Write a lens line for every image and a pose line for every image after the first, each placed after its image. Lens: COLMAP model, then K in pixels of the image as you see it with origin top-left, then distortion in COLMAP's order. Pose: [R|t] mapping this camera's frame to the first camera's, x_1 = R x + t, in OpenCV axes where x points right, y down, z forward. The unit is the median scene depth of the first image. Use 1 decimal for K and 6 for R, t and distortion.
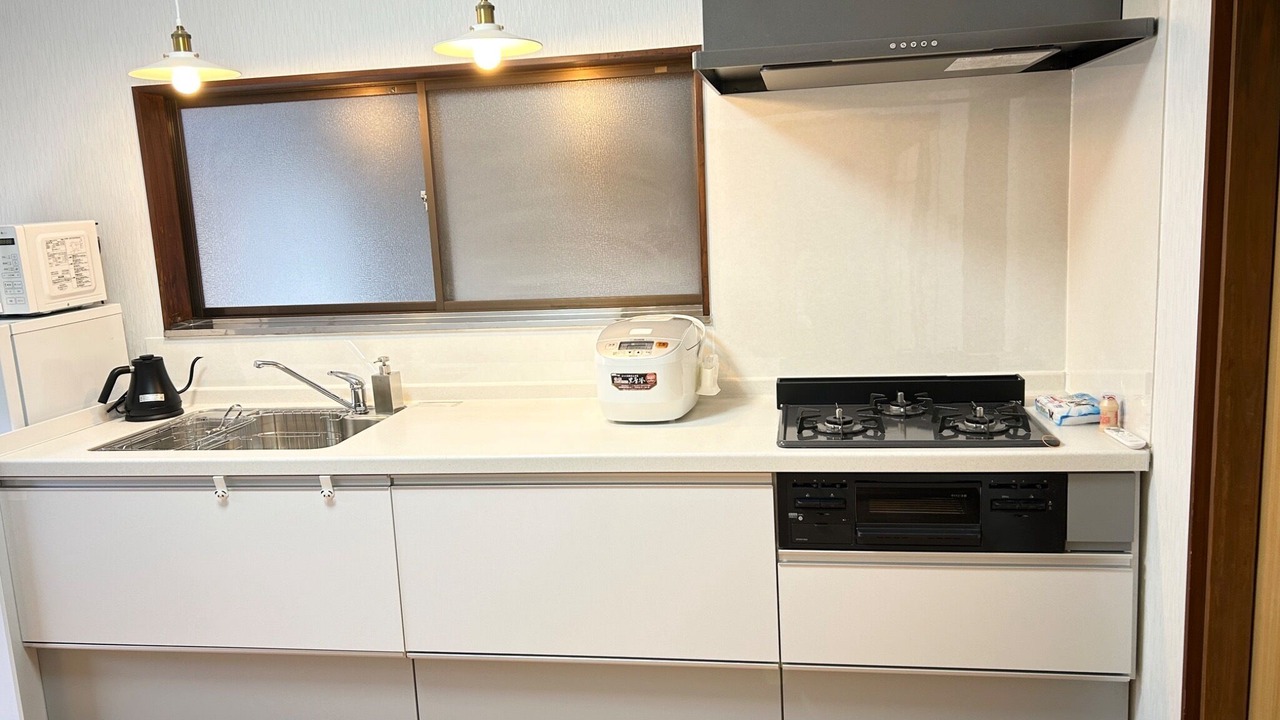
lens RADIAL K [[1022.5, 0, 640.0], [0, 1022.5, 360.0], [0, 0, 1]] dist [-0.004154, -0.005755]
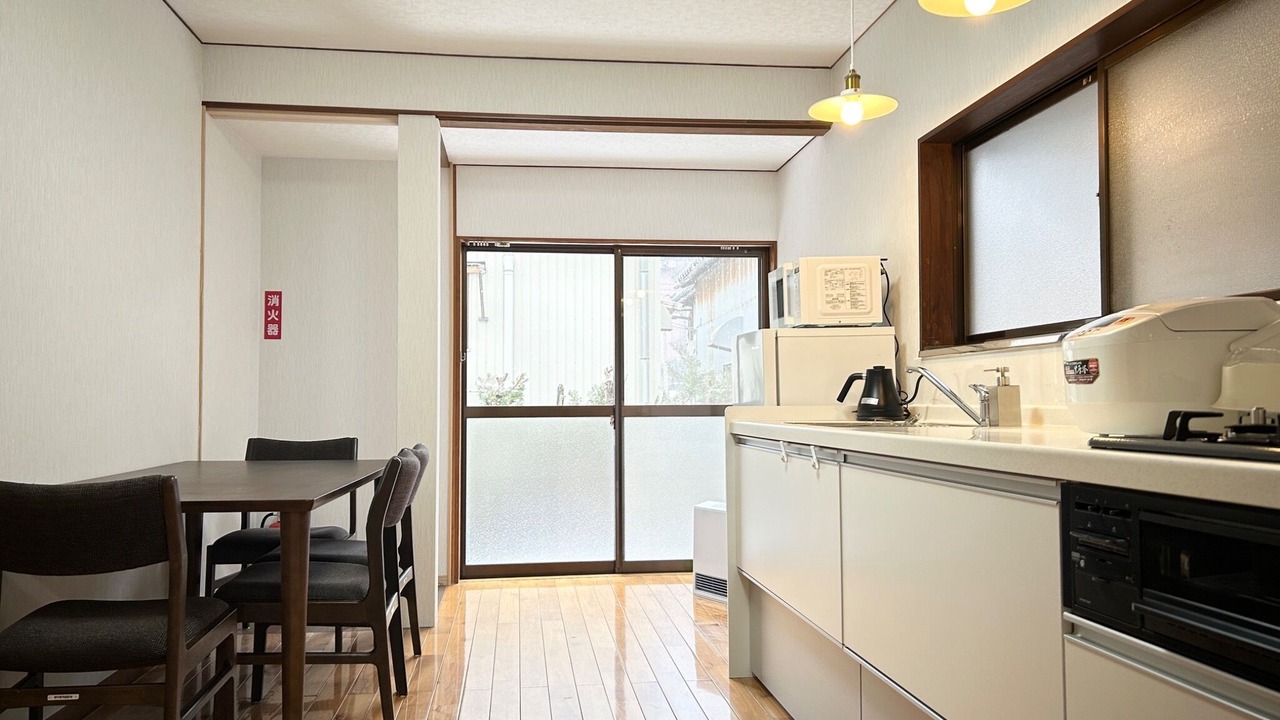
lens RADIAL K [[977.3, 0, 640.0], [0, 977.3, 360.0], [0, 0, 1]] dist [0.063902, -0.001151]
pose [[0.278151, 0.002068, -0.960535, 0.520445], [-0.161423, 0.985876, -0.044622, 0.084829], [0.946876, 0.167464, 0.274557, 0.461211]]
